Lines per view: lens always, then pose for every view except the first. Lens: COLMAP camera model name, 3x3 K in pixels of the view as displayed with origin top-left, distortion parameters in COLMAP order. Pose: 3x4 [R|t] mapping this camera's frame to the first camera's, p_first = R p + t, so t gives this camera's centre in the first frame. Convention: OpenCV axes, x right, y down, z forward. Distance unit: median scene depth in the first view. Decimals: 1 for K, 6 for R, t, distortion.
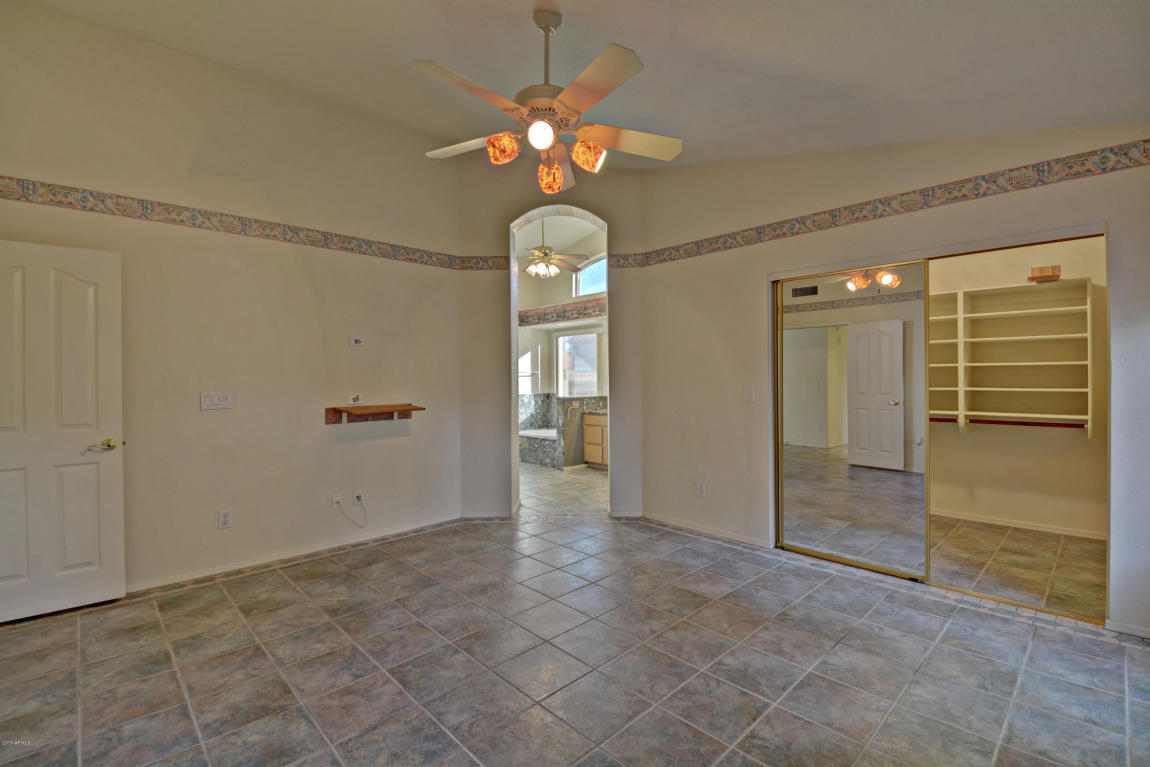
lens RADIAL K [[519.2, 0, 576.5], [0, 519.2, 380.7], [0, 0, 1]] dist [0.031417, -0.003700]
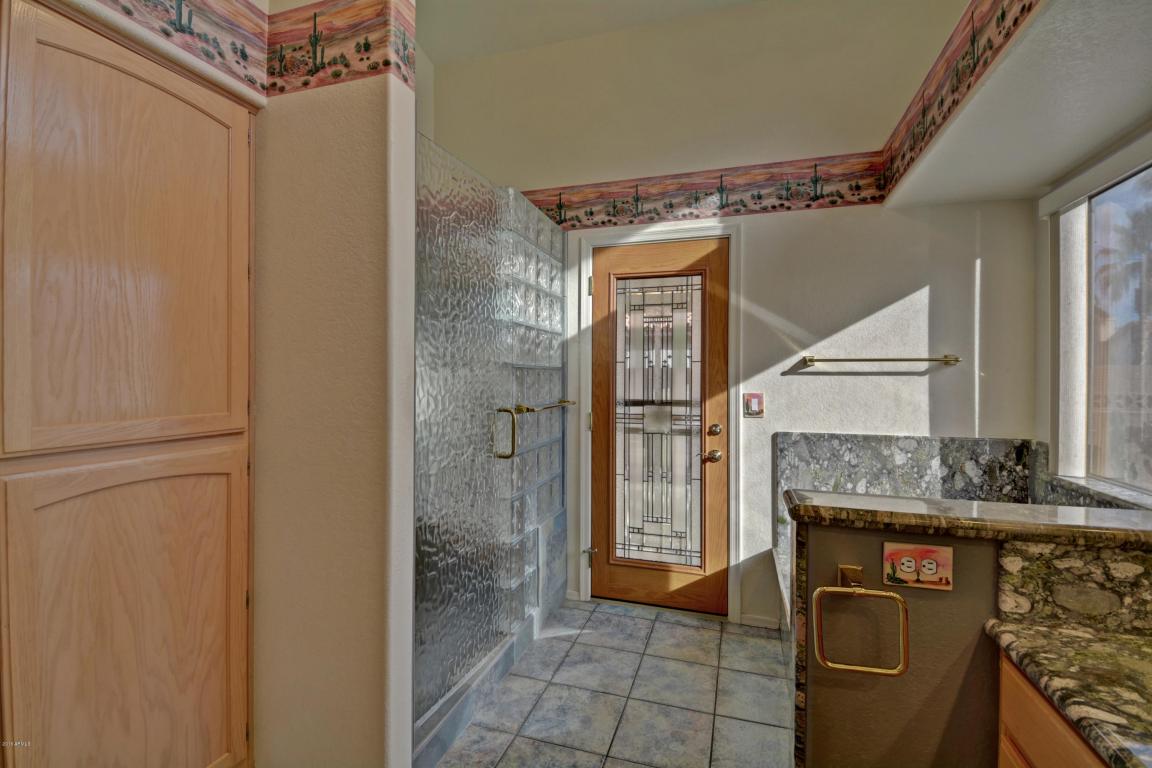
lens RADIAL K [[520.1, 0, 580.0], [0, 520.1, 379.1], [0, 0, 1]] dist [0.031417, -0.003700]
pose [[0.487045, 0.015509, -0.873239, 0.075748], [-0.010111, 0.999875, 0.012119, -0.008047], [0.873318, 0.002927, 0.487141, 0.766056]]
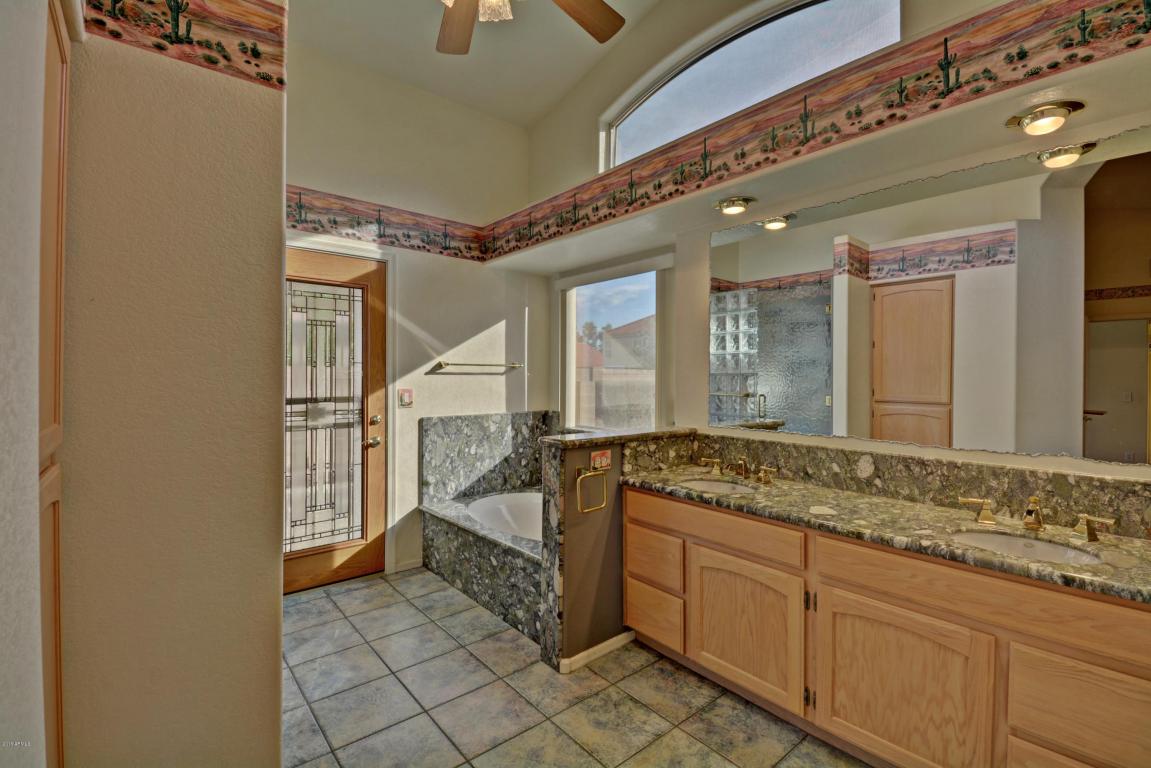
lens RADIAL K [[519.7, 0, 579.9], [0, 519.7, 380.5], [0, 0, 1]] dist [0.031417, -0.003700]
pose [[0.998332, 0.012749, -0.056304, 0.002950], [-0.012426, 0.999904, 0.006094, -0.007194], [0.056376, -0.005385, 0.998395, 0.604850]]
